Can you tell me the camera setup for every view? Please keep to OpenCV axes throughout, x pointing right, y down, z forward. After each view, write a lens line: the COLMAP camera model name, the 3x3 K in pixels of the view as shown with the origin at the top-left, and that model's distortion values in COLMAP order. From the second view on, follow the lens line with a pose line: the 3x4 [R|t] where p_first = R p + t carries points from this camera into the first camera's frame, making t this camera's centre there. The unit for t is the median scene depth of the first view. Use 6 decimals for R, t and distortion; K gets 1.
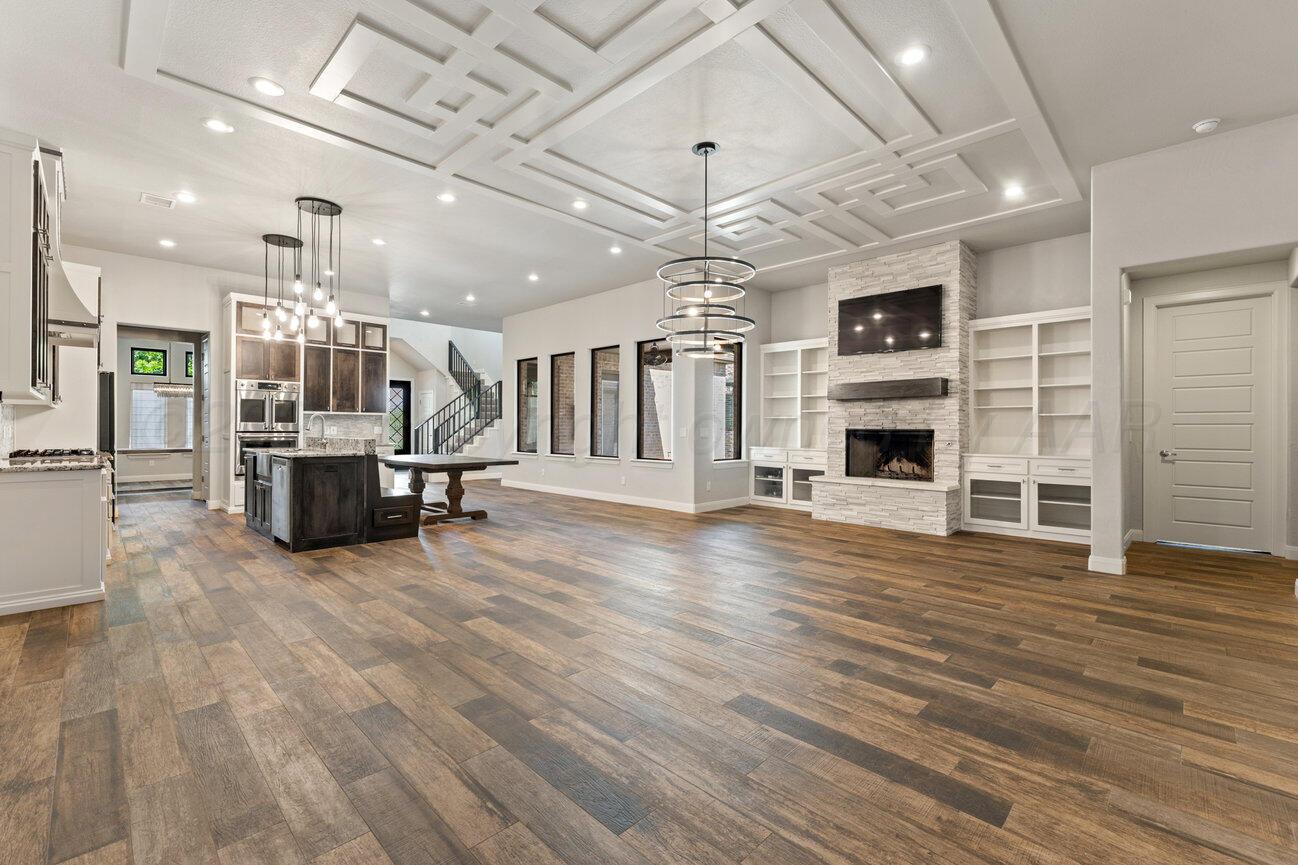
lens RADIAL K [[554.6, 0, 644.1], [0, 554.6, 430.8], [0, 0, 1]] dist [-0.000738, 0.000058]
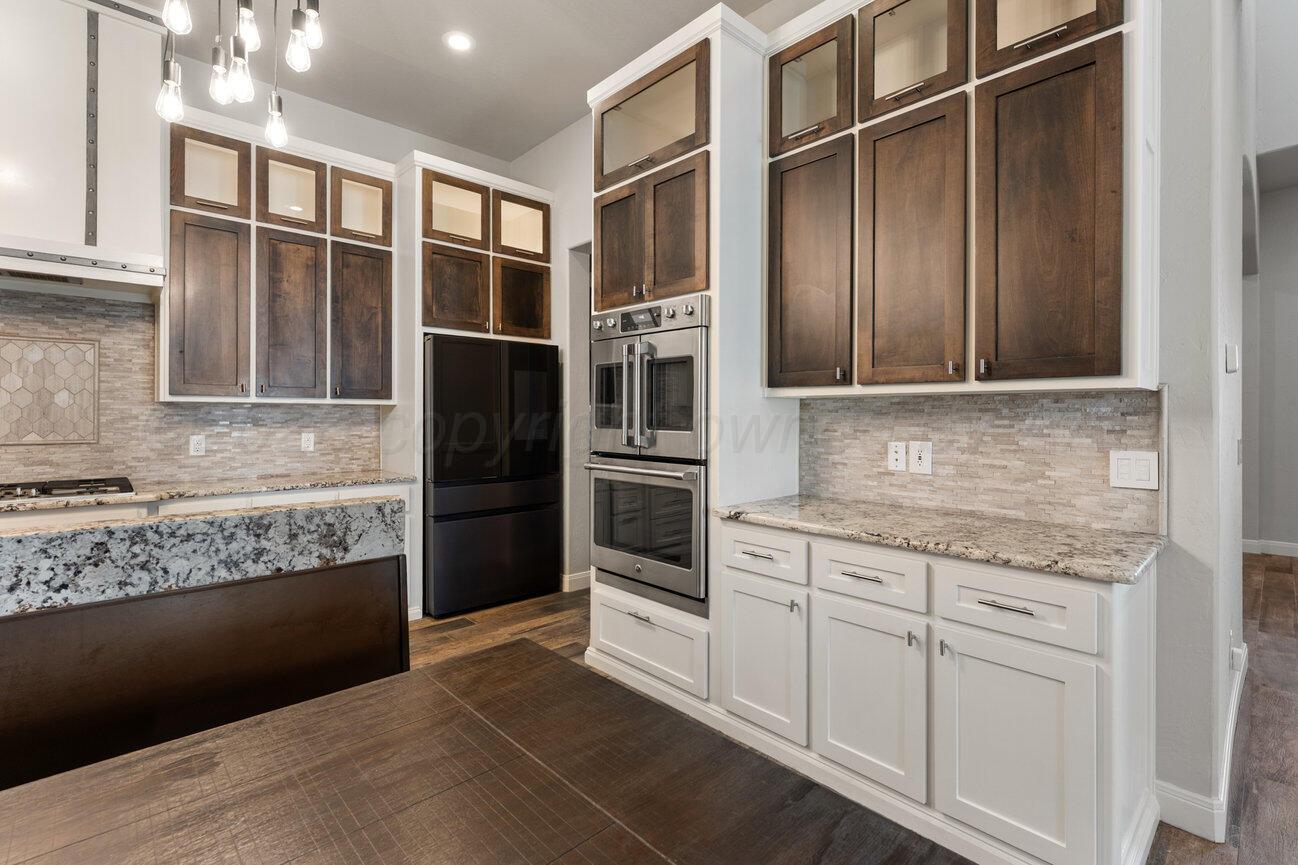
lens RADIAL K [[587.6, 0, 643.8], [0, 587.6, 415.6], [0, 0, 1]] dist [-0.001013, 0.000244]
pose [[-0.039984, -0.003208, -0.999195, -0.382808], [-0.004962, 0.999983, -0.003012, -0.025667], [0.999188, 0.004838, -0.040000, 1.193249]]
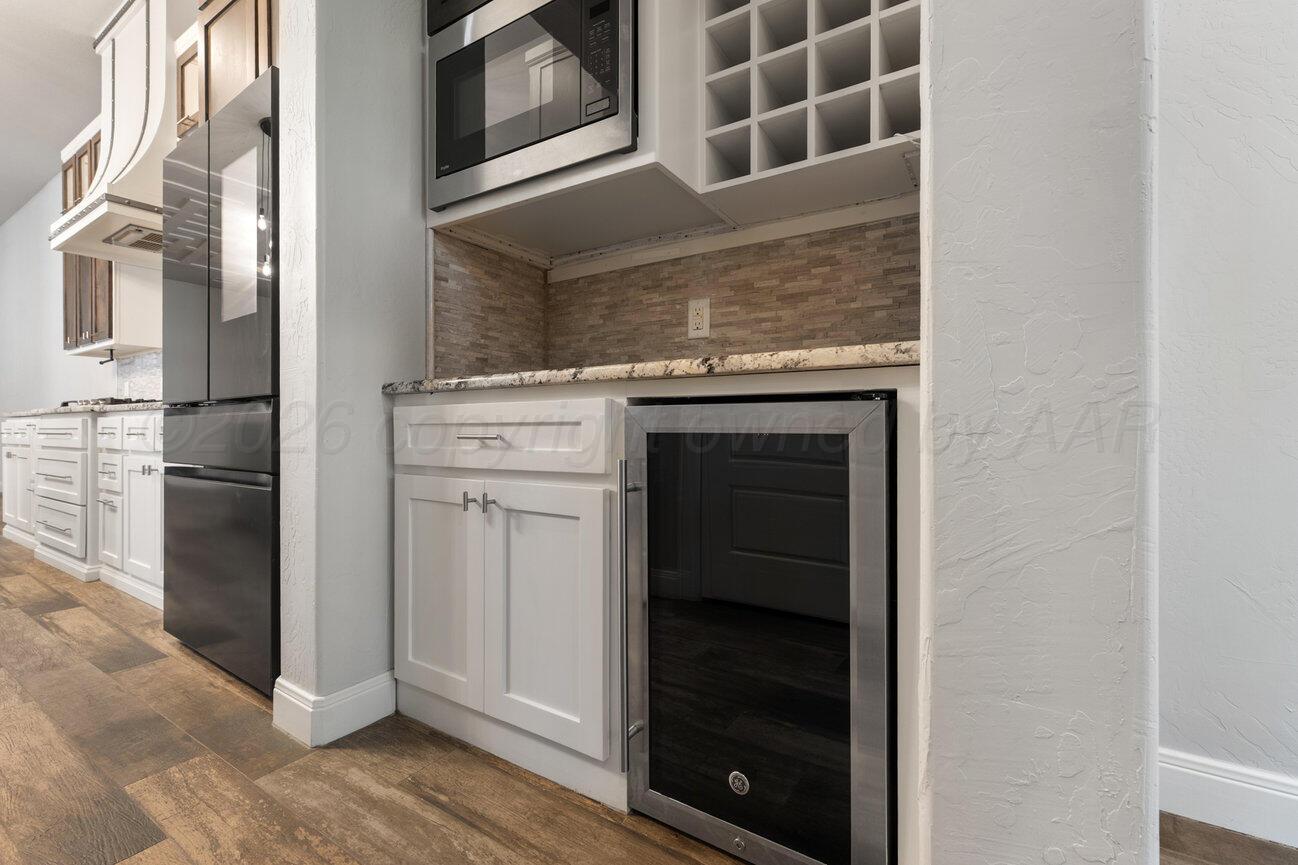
lens RADIAL K [[556.8, 0, 649.2], [0, 556.8, 418.2], [0, 0, 1]] dist [0.002064, -0.000564]
pose [[-0.976527, -0.002584, -0.215377, -1.128899], [0.001358, 0.999834, -0.018155, 0.049276], [0.215389, -0.018021, -0.976362, 1.340865]]
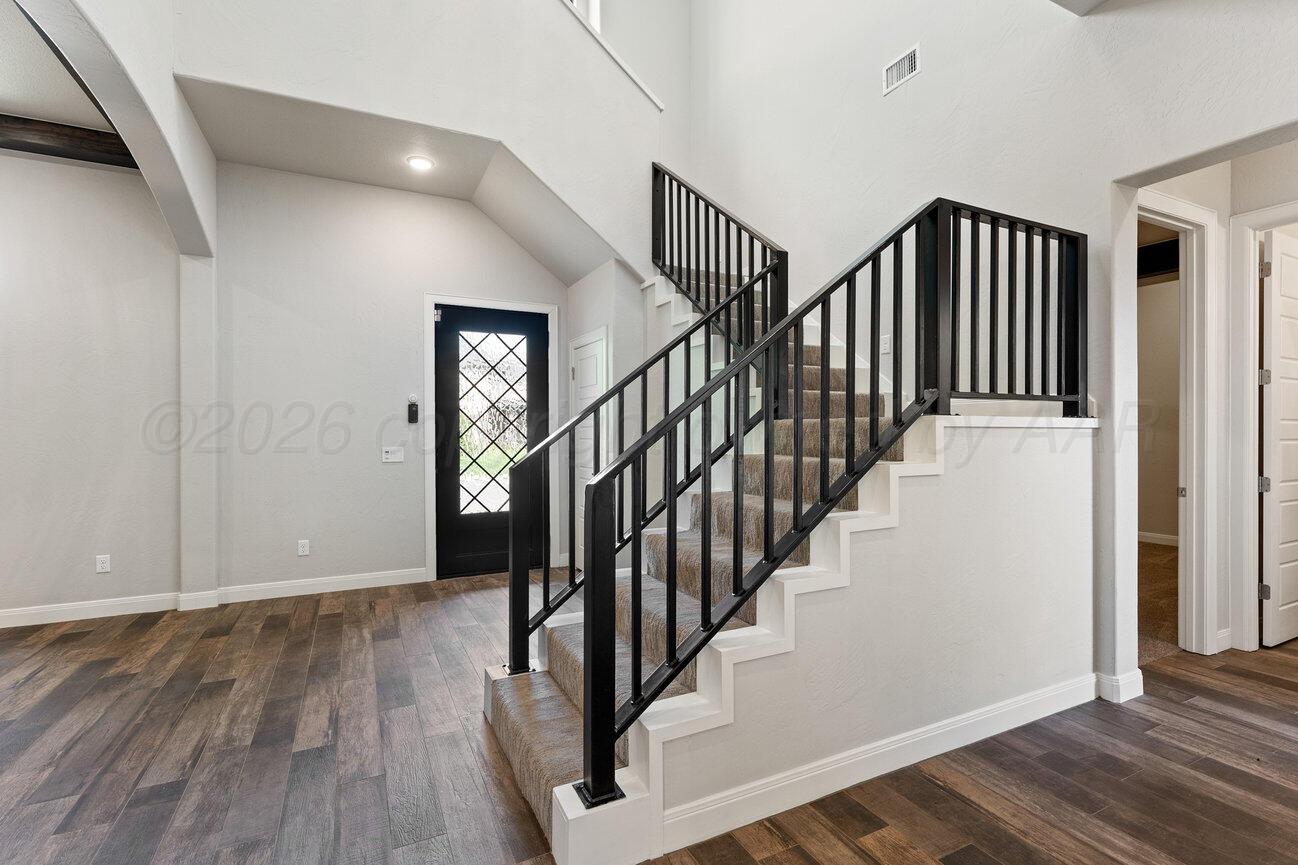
lens RADIAL K [[596.2, 0, 649.0], [0, 596.2, 432.5], [0, 0, 1]] dist [-0.001599, -0.000125]
pose [[0.949650, -0.006022, -0.313255, -0.564953], [0.004858, 0.999978, -0.004496, -0.030037], [0.313275, 0.002748, 0.949658, 1.541148]]
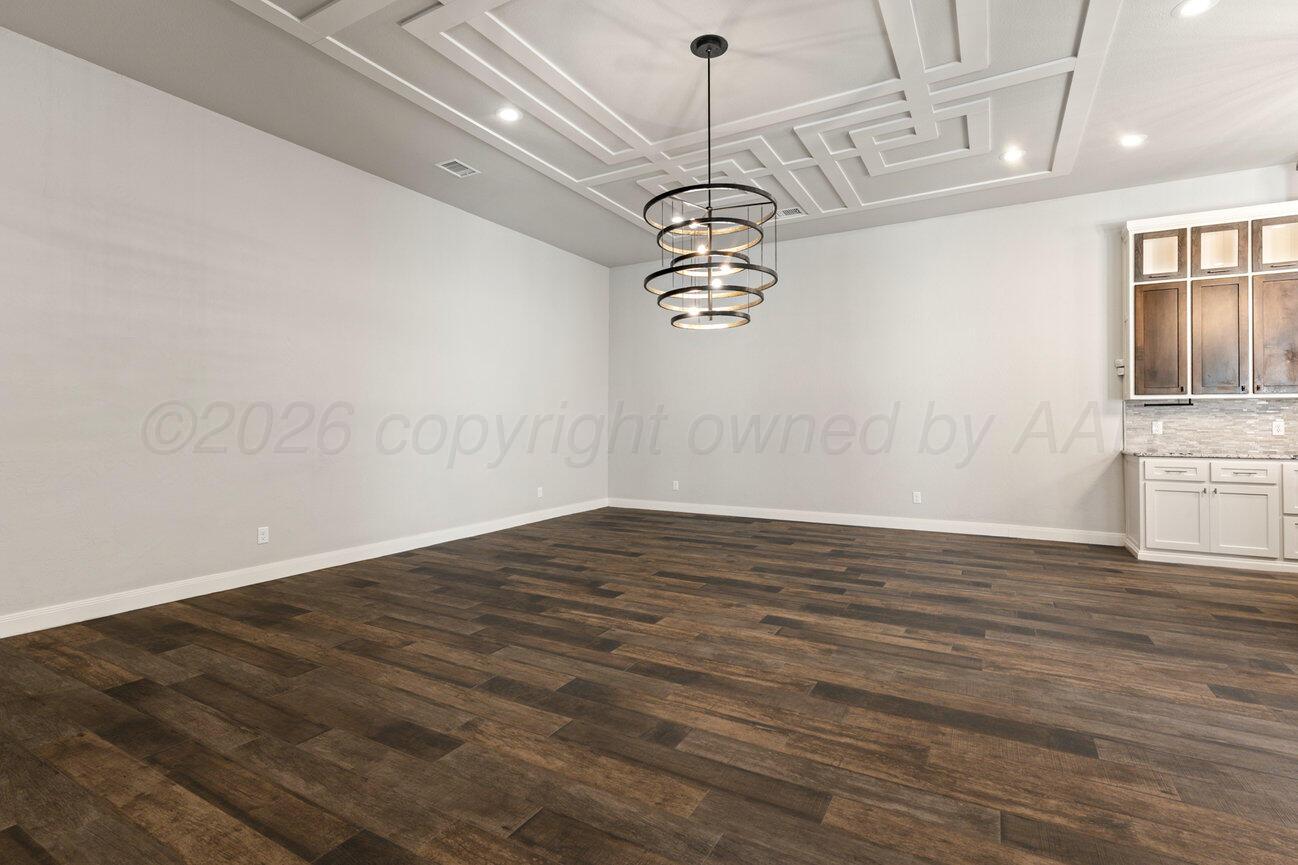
lens RADIAL K [[608.7, 0, 654.1], [0, 608.7, 413.4], [0, 0, 1]] dist [0.000561, 0.000318]
pose [[-0.963174, -0.006846, -0.268791, 0.263750], [-0.003357, 0.999904, -0.013435, -0.003880], [0.268857, -0.012038, -0.963105, 1.159875]]
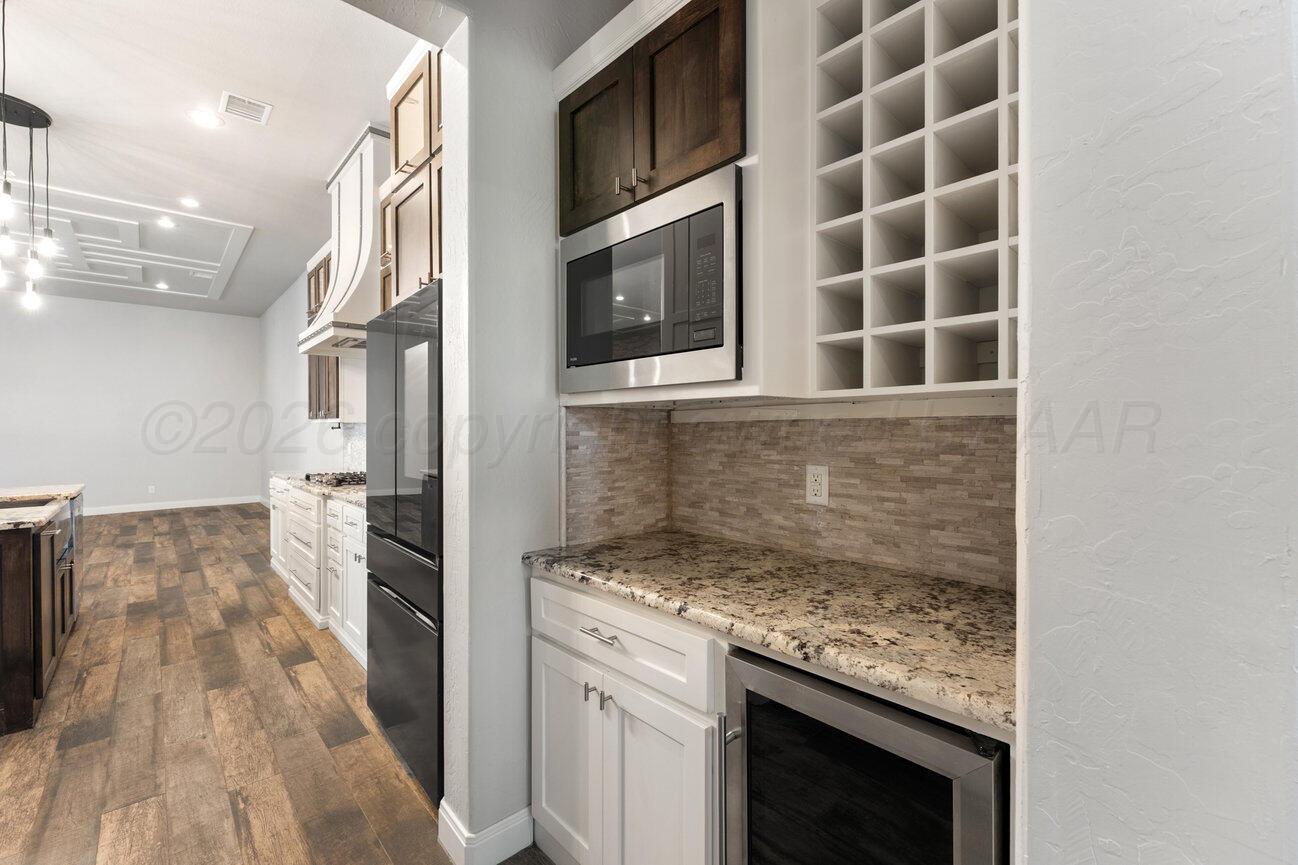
lens RADIAL K [[549.3, 0, 647.6], [0, 549.3, 415.0], [0, 0, 1]] dist [0.000205, -0.000532]
pose [[-0.998856, -0.001921, 0.047786, -1.142194], [-0.002836, 0.999814, -0.019071, -0.031696], [-0.047741, -0.019185, -0.998676, 1.348842]]
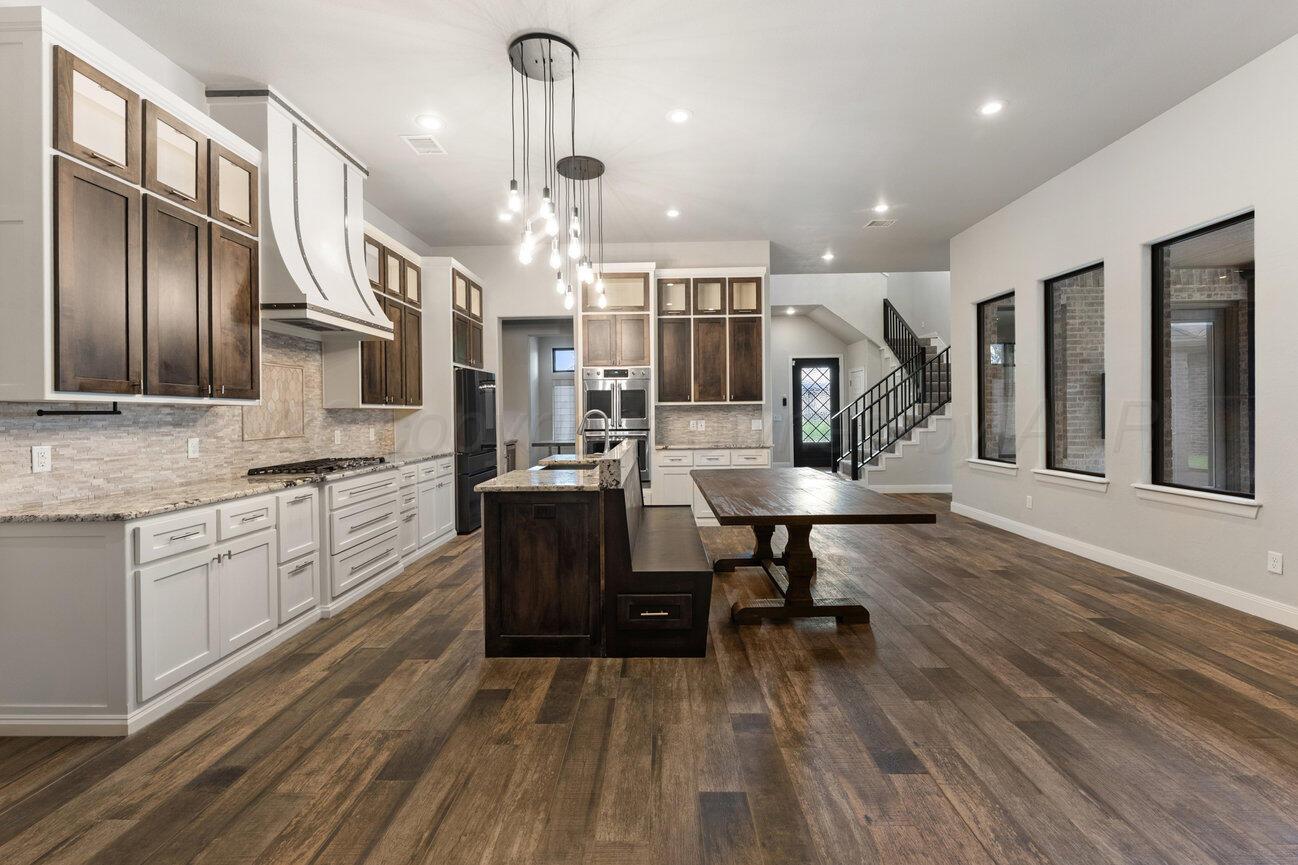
lens RADIAL K [[549.3, 0, 647.6], [0, 549.3, 415.0], [0, 0, 1]] dist [0.000205, -0.000532]
pose [[0.690379, -0.009717, -0.723383, -0.080449], [0.013716, 0.999906, -0.000342, -0.022173], [0.723318, -0.009686, 0.690447, 0.567132]]
